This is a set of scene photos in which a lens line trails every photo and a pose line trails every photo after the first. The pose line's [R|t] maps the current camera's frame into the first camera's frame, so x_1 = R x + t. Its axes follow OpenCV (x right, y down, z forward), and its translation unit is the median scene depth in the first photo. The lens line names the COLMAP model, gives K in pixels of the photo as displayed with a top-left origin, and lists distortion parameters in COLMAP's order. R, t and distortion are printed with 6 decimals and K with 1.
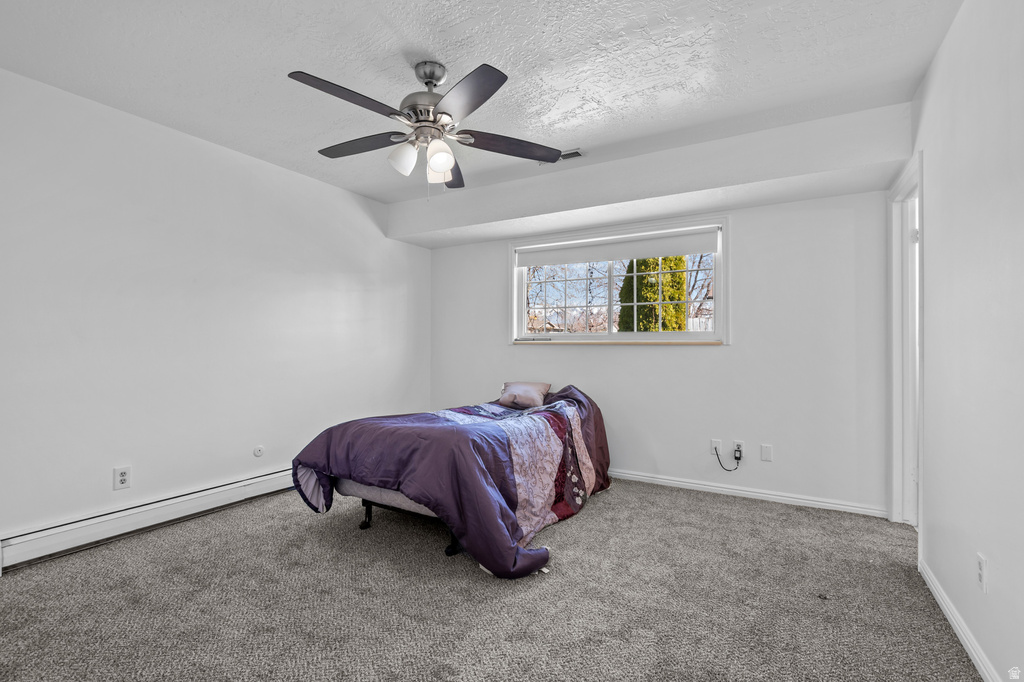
lens RADIAL K [[475.5, 0, 514.8], [0, 475.5, 343.9], [0, 0, 1]] dist [-0.000500, -0.000165]
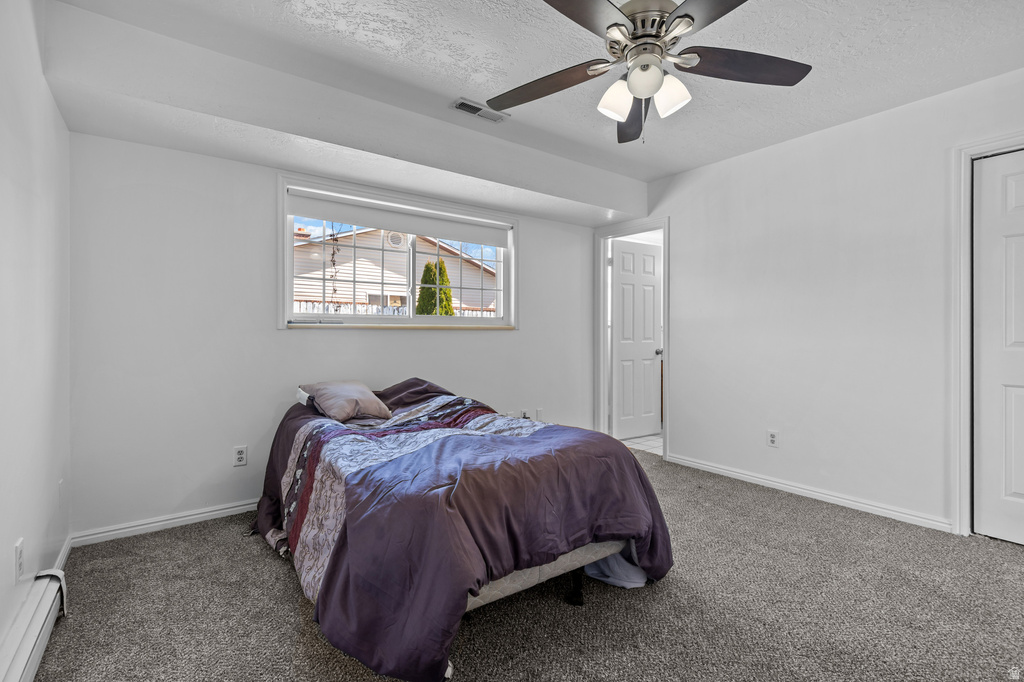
lens RADIAL K [[463.9, 0, 513.2], [0, 463.9, 334.3], [0, 0, 1]] dist [0.017163, 0.000327]
pose [[0.401691, -0.010921, 0.915710, -0.585539], [-0.004242, 0.999896, 0.013786, -0.001828], [-0.915765, -0.009422, 0.401603, 0.537534]]
